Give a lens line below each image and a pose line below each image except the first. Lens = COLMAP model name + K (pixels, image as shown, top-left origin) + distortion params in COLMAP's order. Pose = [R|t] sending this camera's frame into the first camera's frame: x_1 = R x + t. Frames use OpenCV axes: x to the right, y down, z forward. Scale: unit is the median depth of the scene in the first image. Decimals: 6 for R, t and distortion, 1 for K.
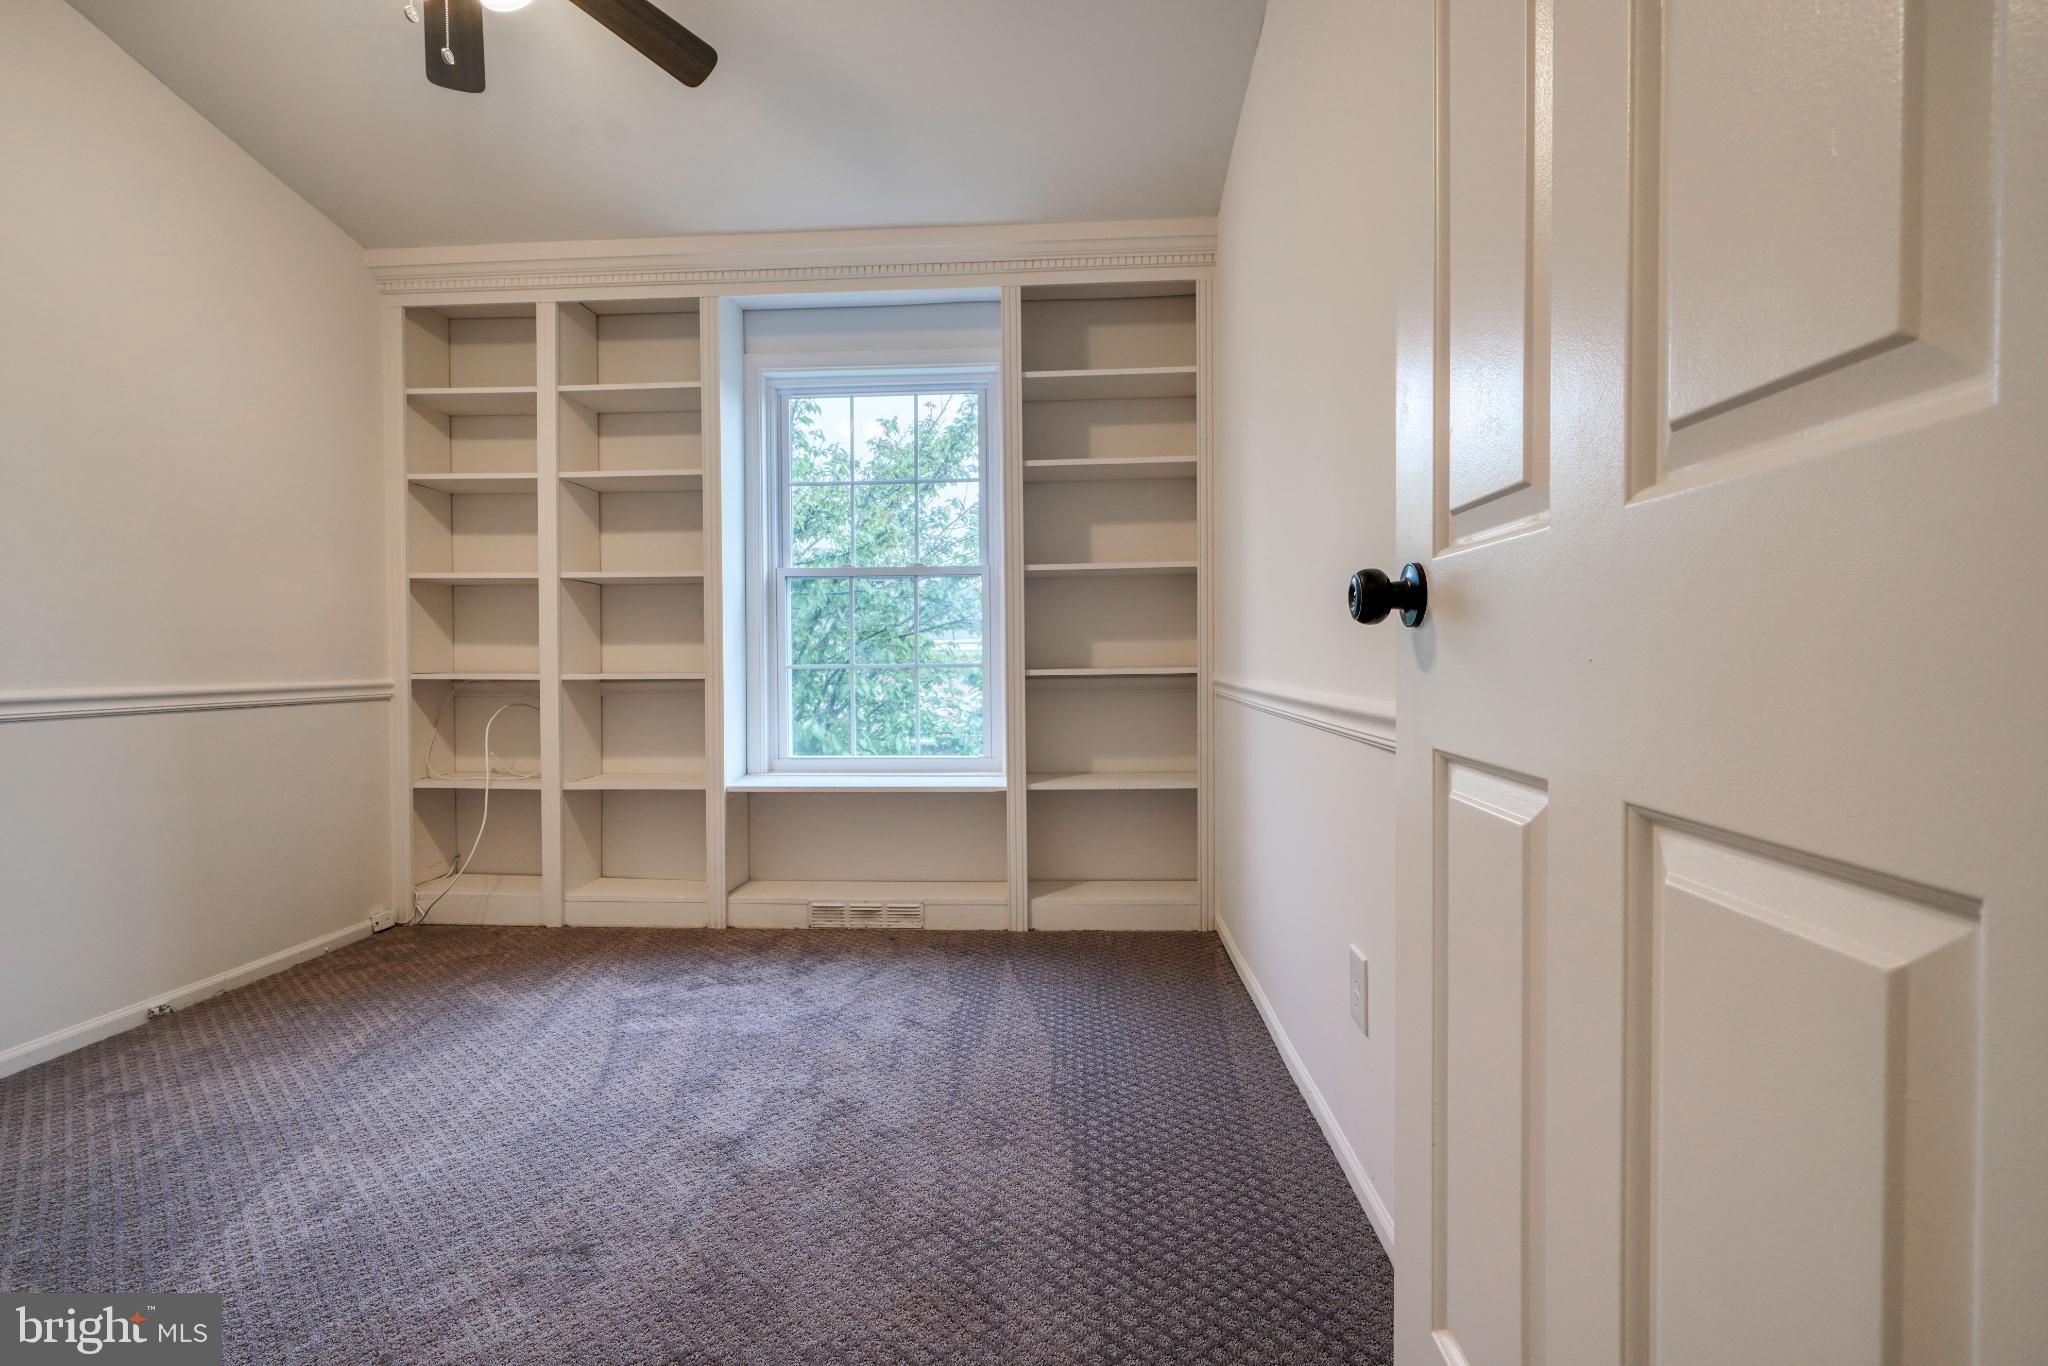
lens RADIAL K [[912.8, 0, 1021.7], [0, 912.8, 681.2], [0, 0, 1]] dist [-0.014303, 0.006443]
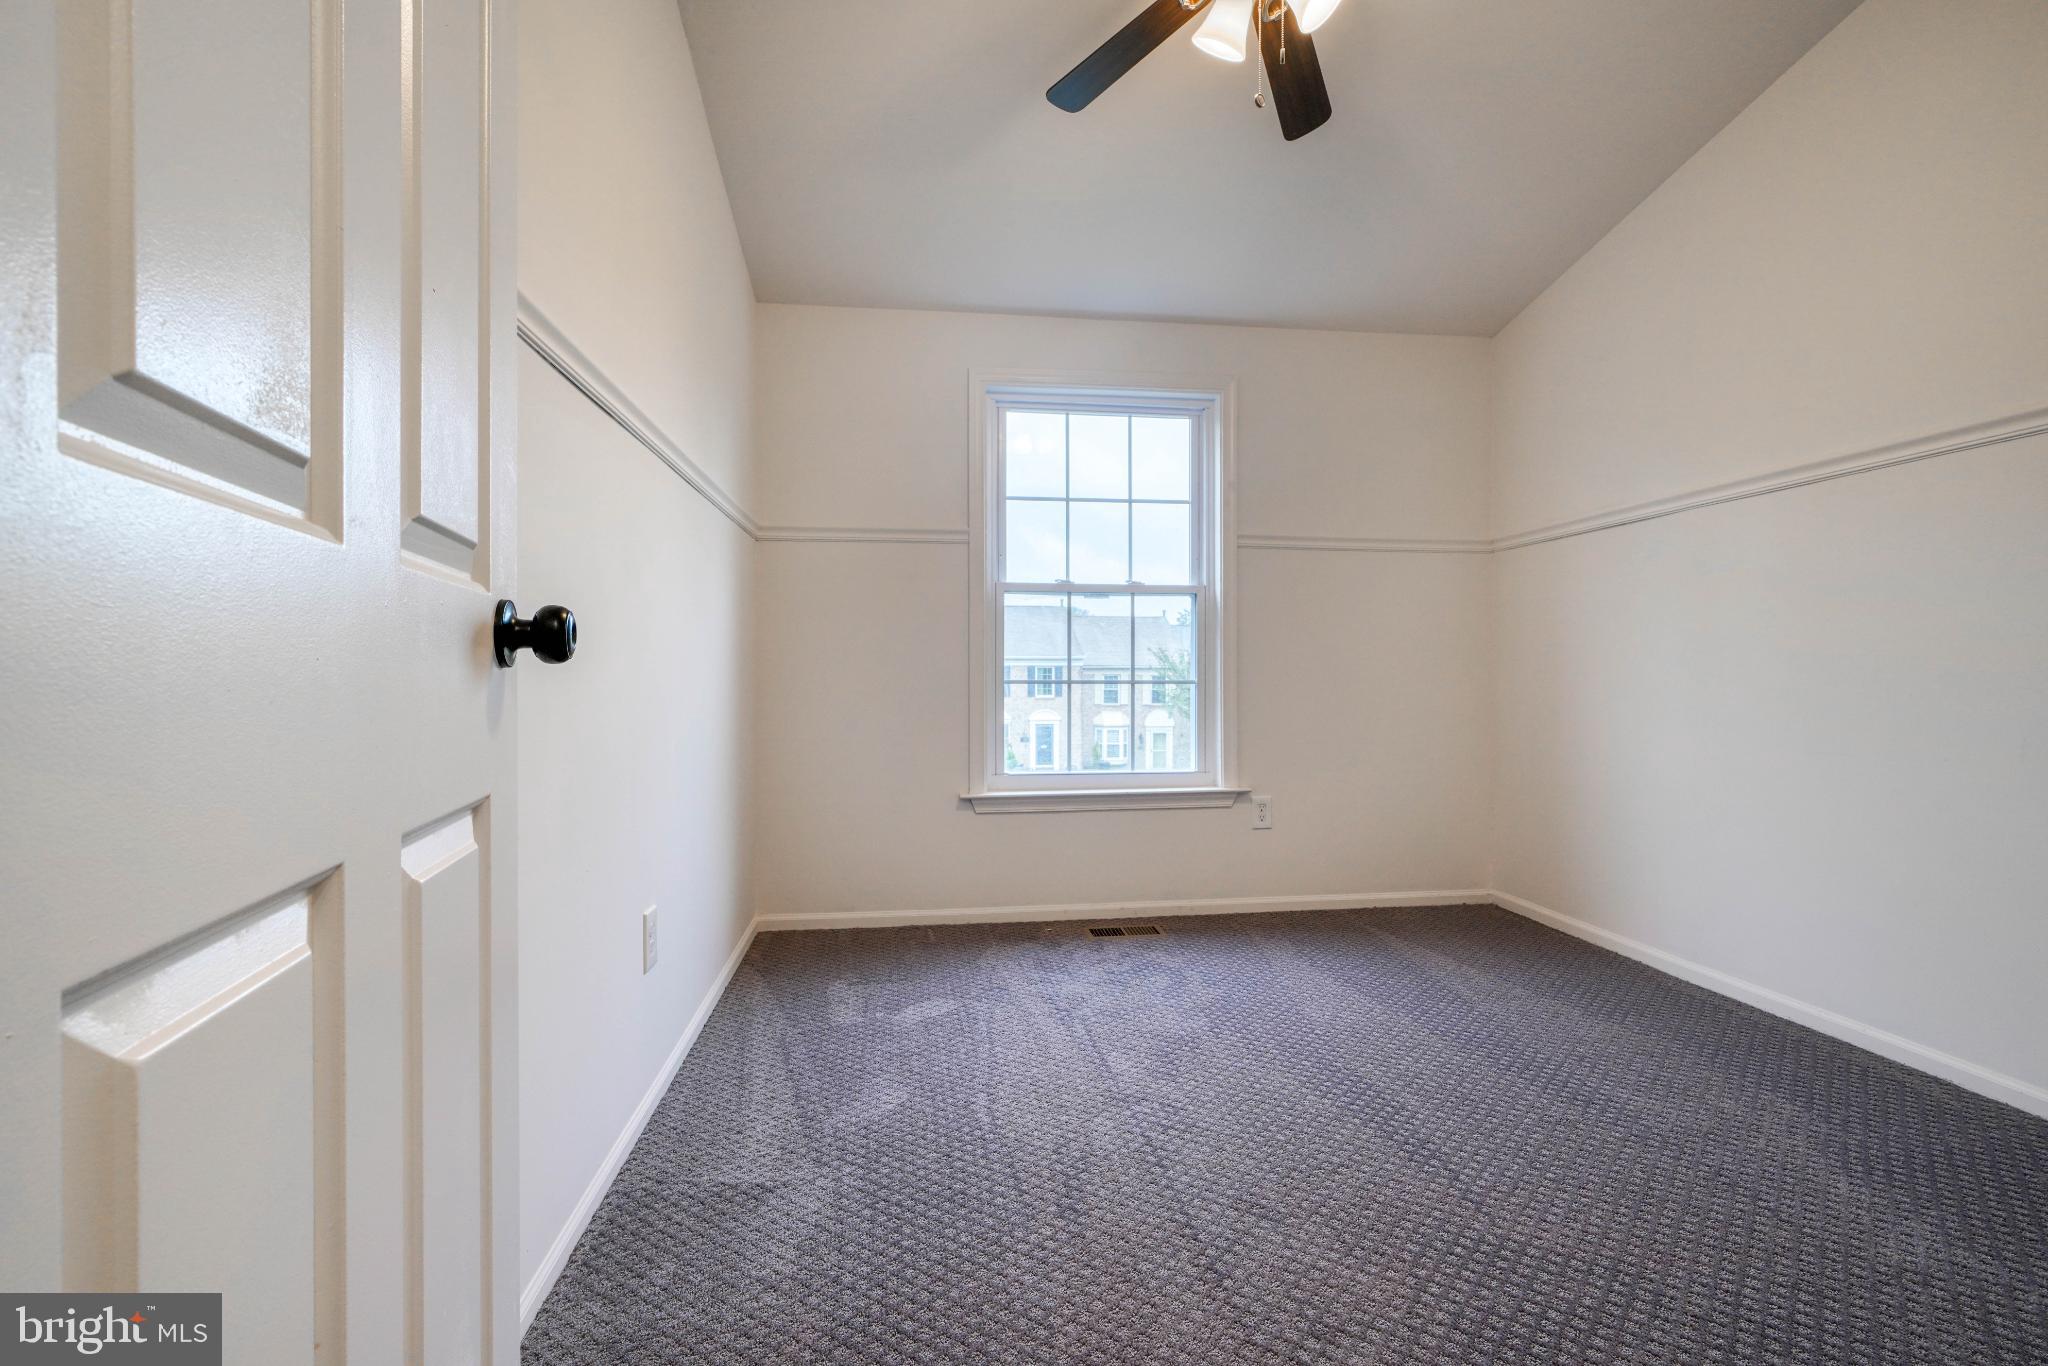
lens RADIAL K [[912.8, 0, 1021.7], [0, 912.8, 681.2], [0, 0, 1]] dist [-0.014303, 0.006443]
pose [[0.975903, 0.004336, 0.218164, -0.533460], [-0.001220, 0.999895, -0.014416, 0.005779], [-0.218203, 0.013802, 0.975806, 0.013527]]
